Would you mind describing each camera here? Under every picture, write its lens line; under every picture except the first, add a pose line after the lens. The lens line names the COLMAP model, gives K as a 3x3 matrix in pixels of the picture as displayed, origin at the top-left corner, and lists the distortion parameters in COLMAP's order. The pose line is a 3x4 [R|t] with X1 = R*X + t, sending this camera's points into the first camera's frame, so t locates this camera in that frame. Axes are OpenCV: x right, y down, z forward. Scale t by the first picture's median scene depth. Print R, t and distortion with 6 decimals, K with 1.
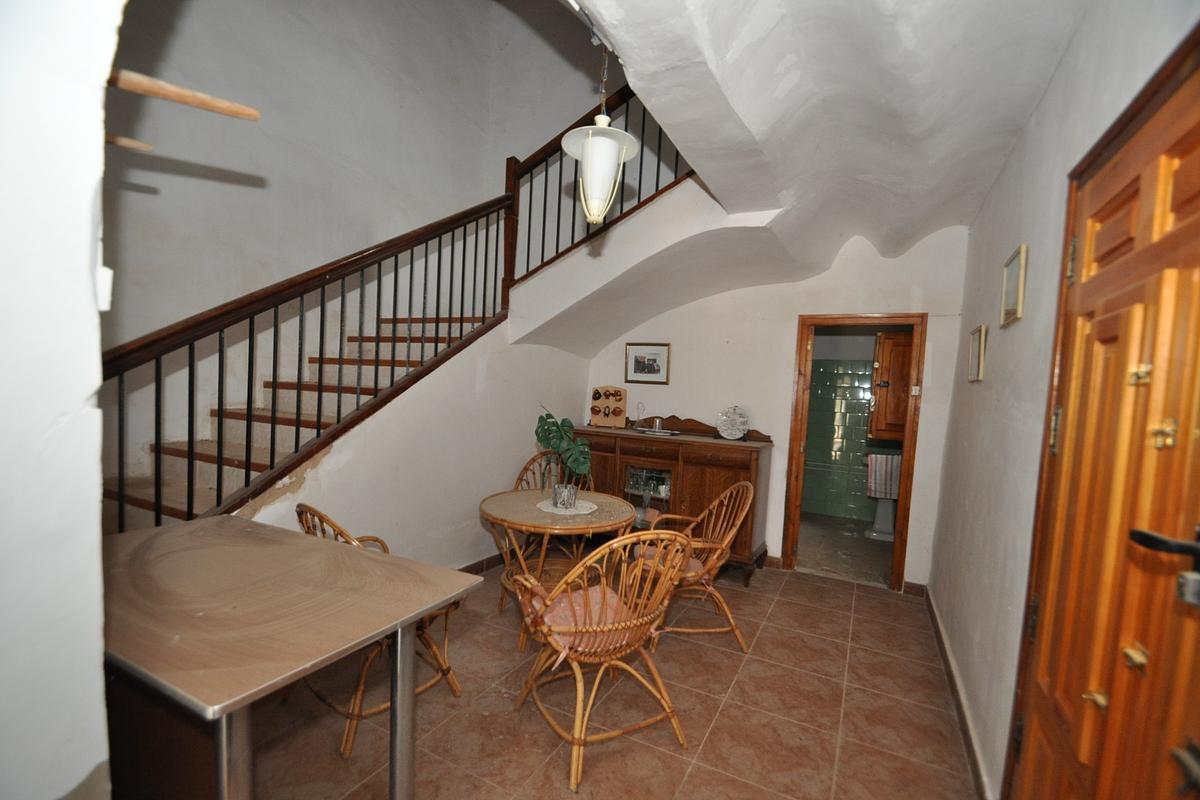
lens RADIAL K [[538.2, 0, 598.5], [0, 538.2, 404.1], [0, 0, 1]] dist [-0.003414, -0.001145]
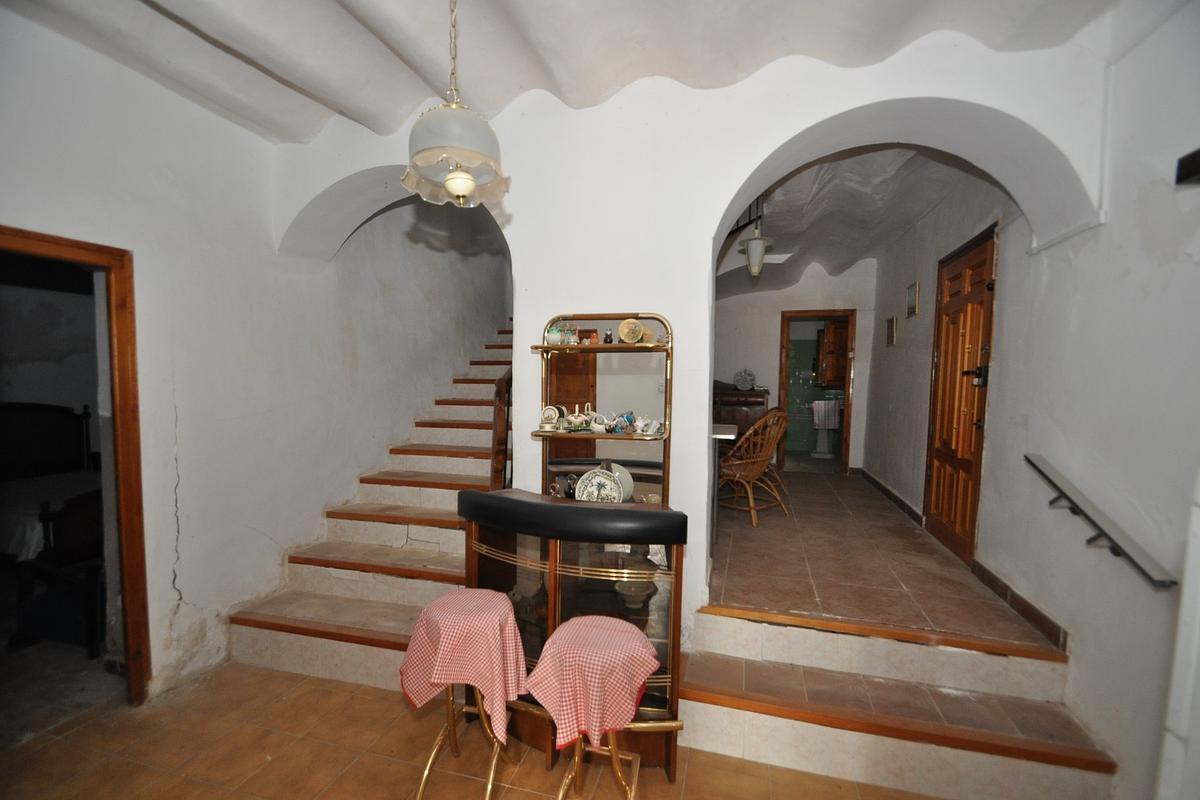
lens RADIAL K [[538.2, 0, 597.7], [0, 538.2, 405.6], [0, 0, 1]] dist [-0.003414, -0.001145]
pose [[0.981202, -0.049161, 0.186616, -0.617066], [0.045600, 0.998687, 0.023329, 0.069705], [-0.187518, -0.014380, 0.982156, -0.616247]]
